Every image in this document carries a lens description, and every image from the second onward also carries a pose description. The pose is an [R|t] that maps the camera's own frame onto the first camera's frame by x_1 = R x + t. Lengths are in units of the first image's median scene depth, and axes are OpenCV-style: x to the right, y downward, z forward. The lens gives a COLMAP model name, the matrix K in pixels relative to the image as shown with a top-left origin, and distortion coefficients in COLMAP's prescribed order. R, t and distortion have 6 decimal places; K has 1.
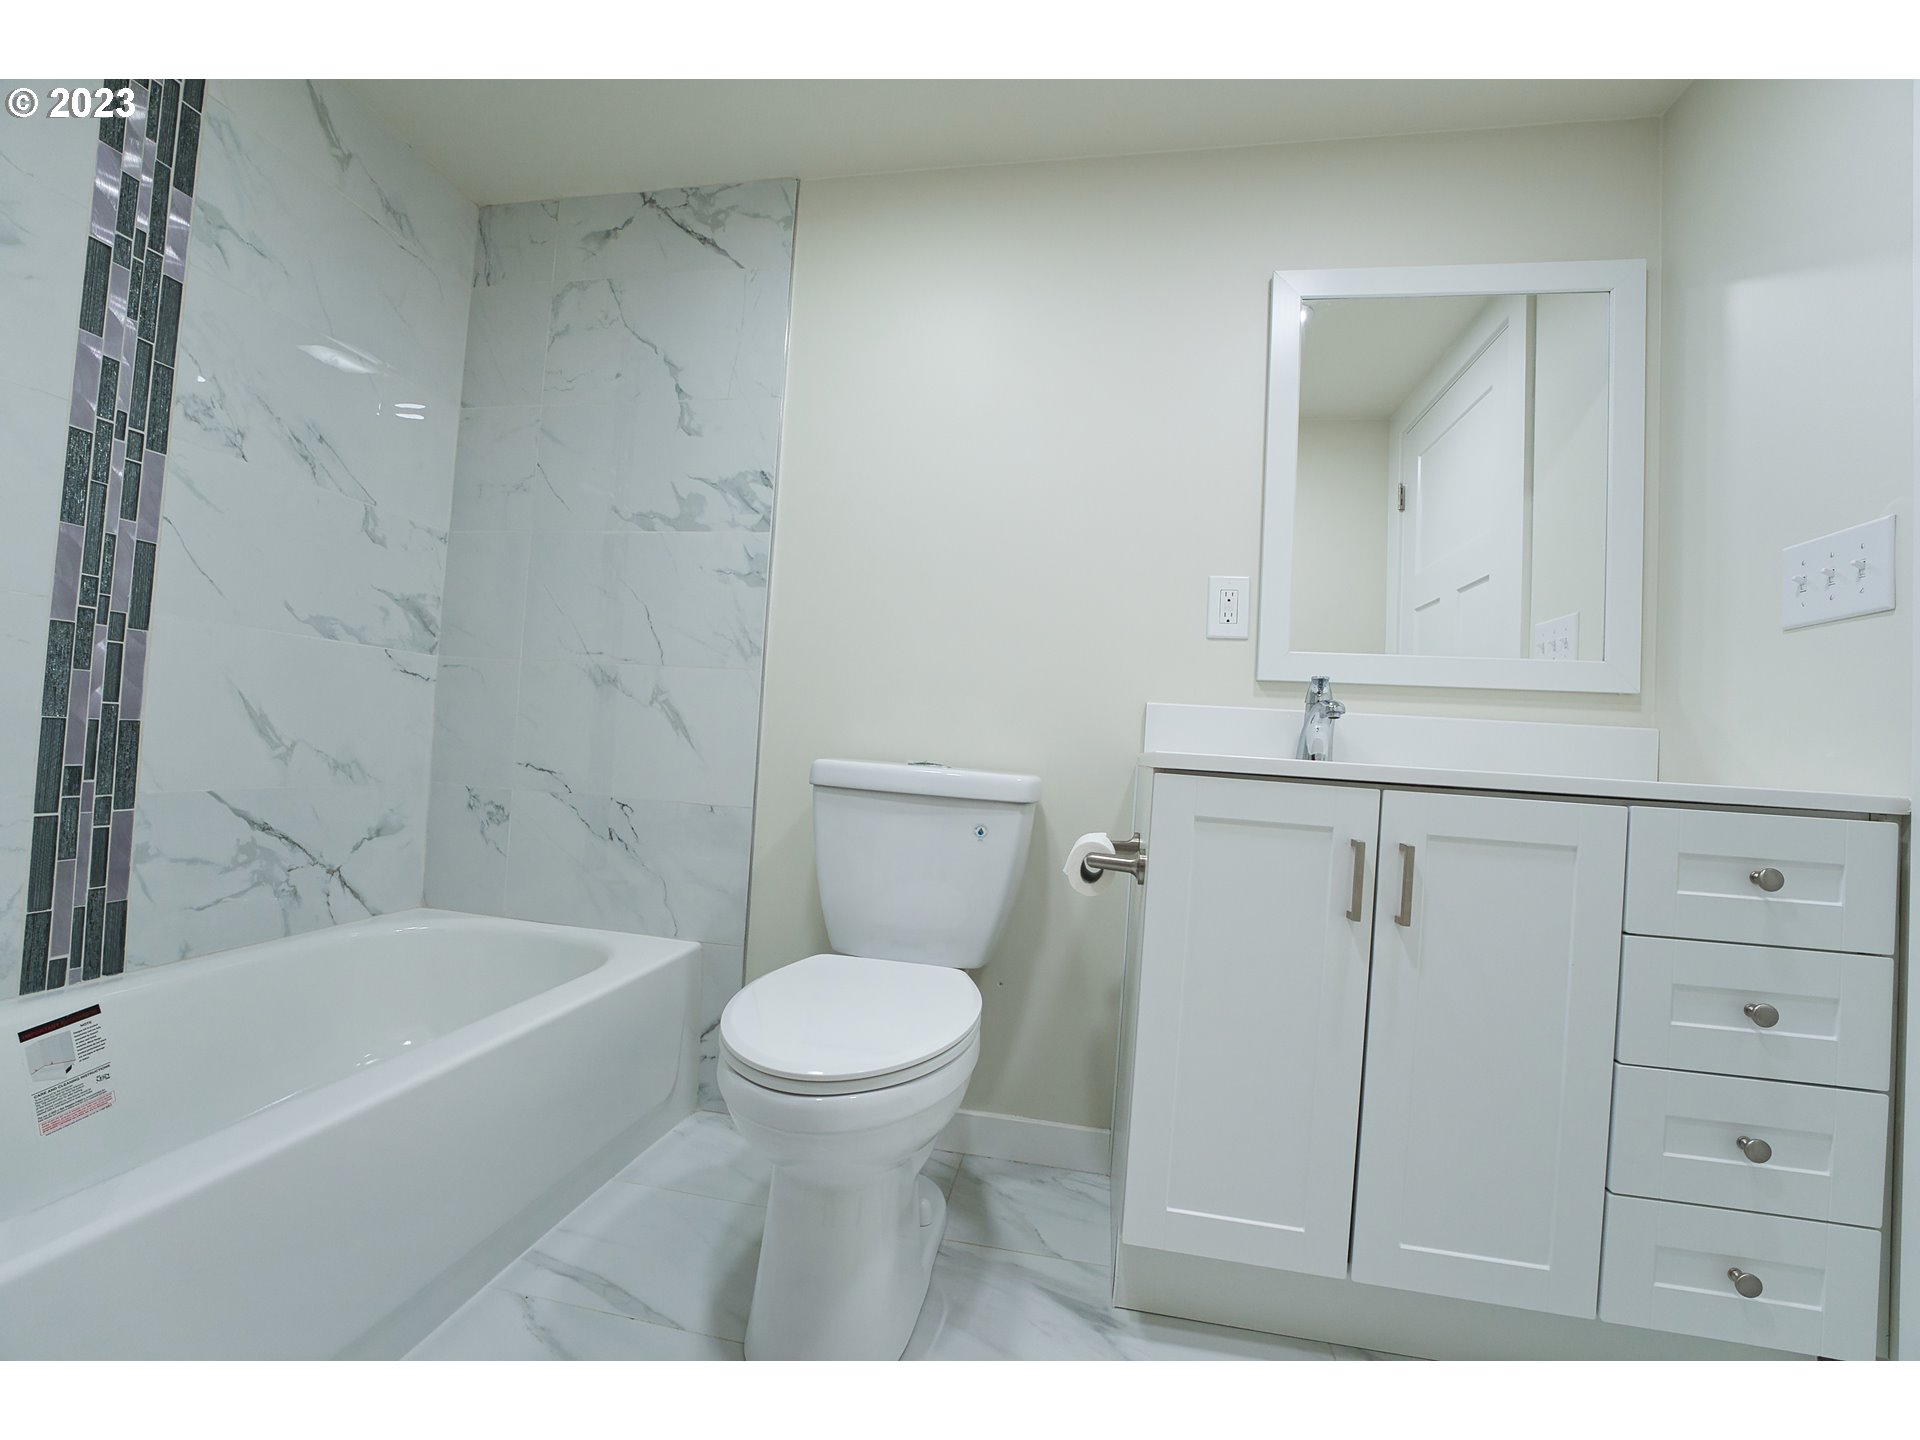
lens RADIAL K [[780.1, 0, 956.2], [0, 780.1, 724.5], [0, 0, 1]] dist [-0.033608, 0.004406]
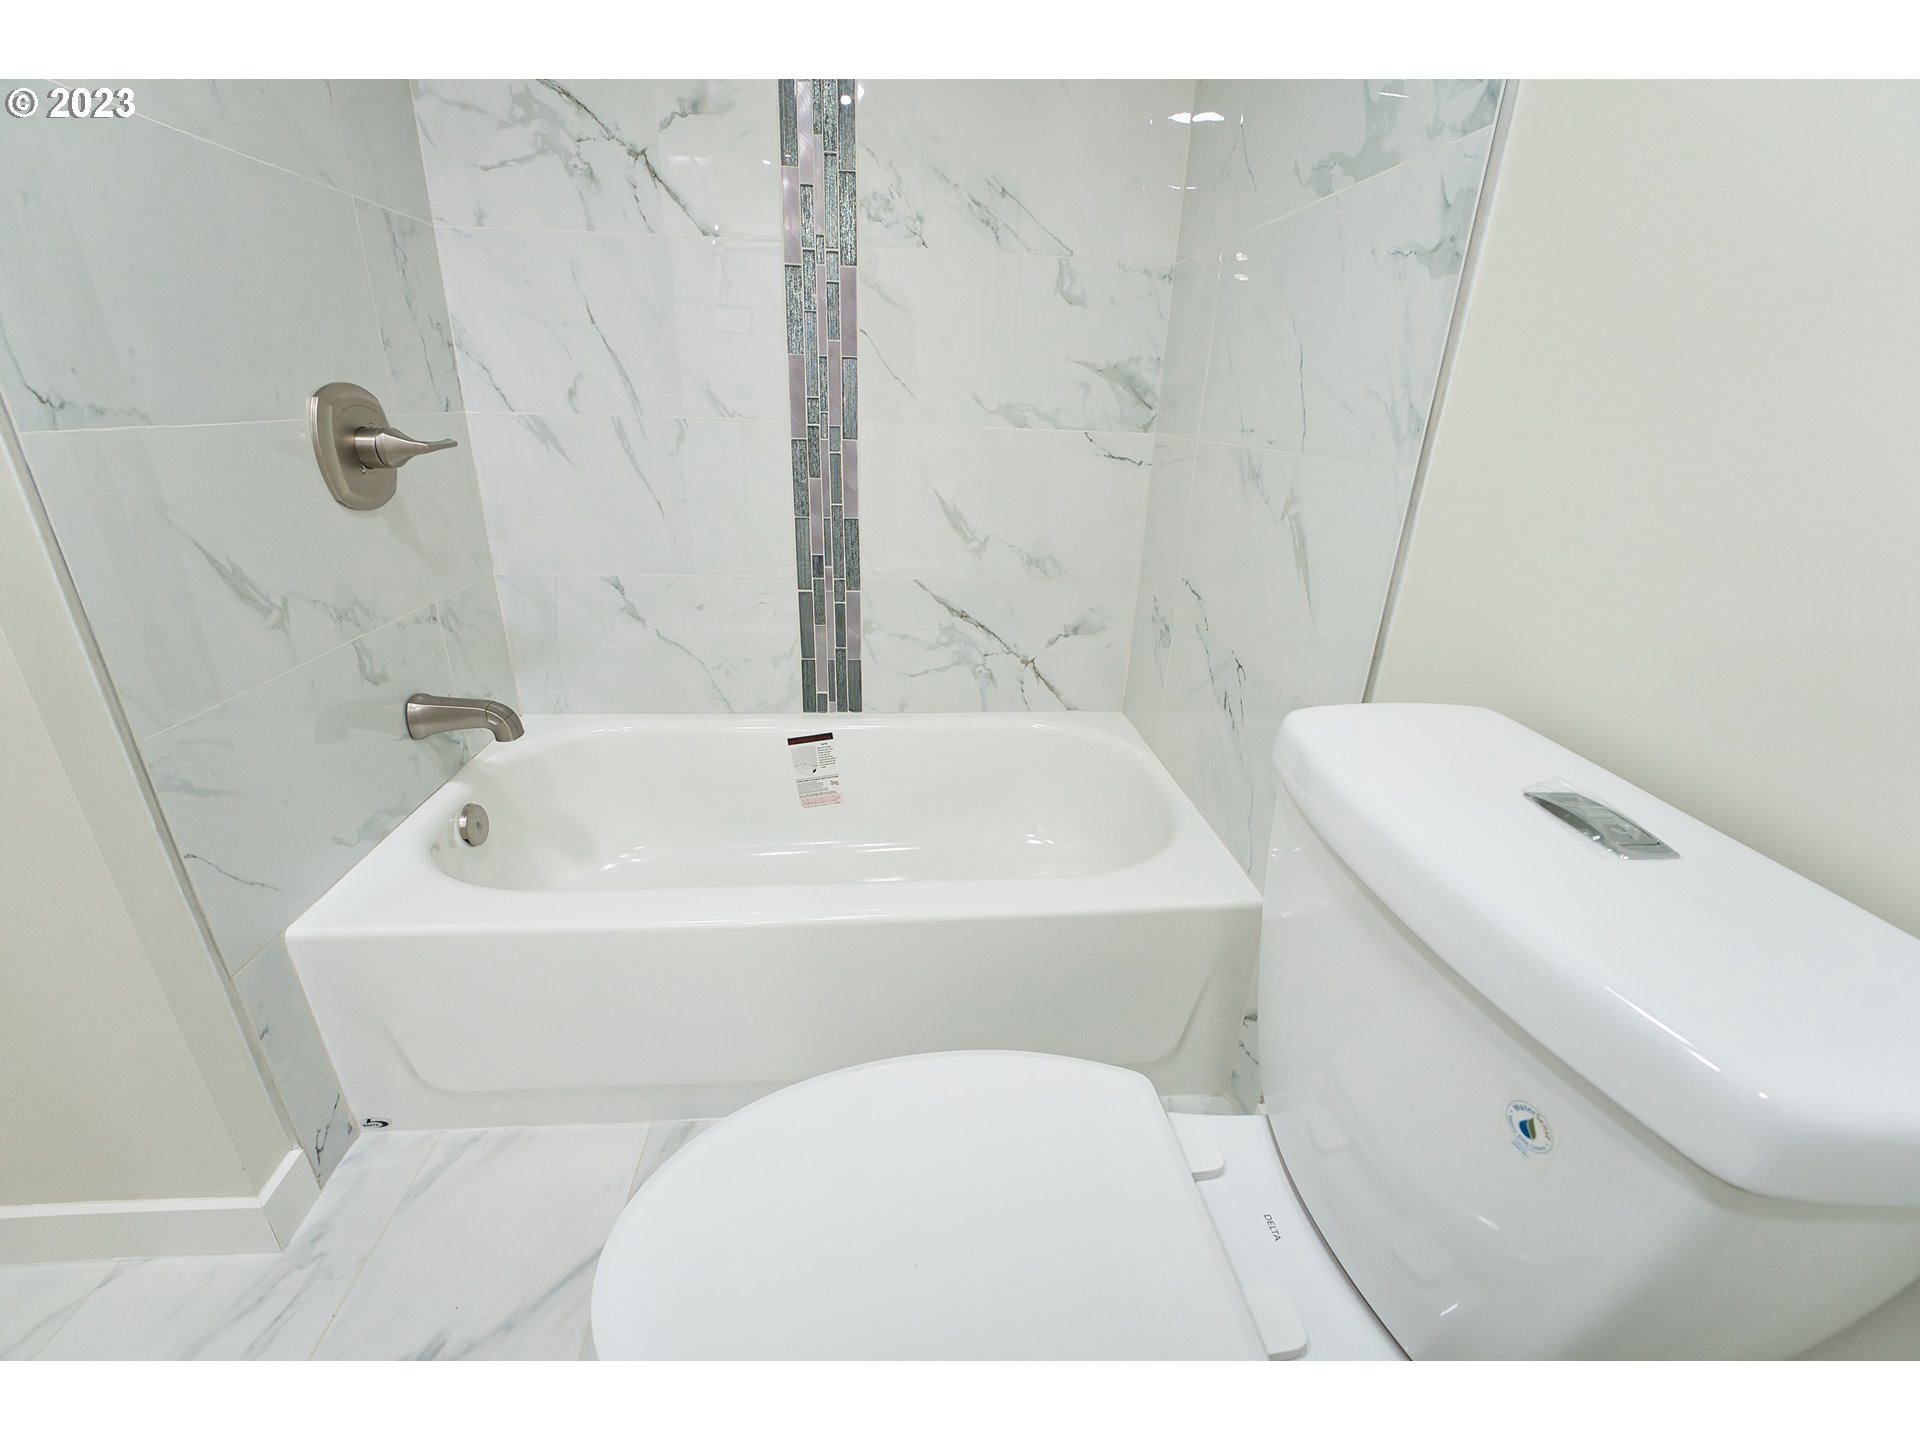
lens RADIAL K [[780.1, 0, 956.2], [0, 780.1, 724.5], [0, 0, 1]] dist [-0.033608, 0.004406]
pose [[0.279713, 0.320471, -0.905019, 0.166109], [0.008073, 0.941827, 0.336001, -0.095056], [0.960050, -0.101290, 0.260854, 0.672894]]
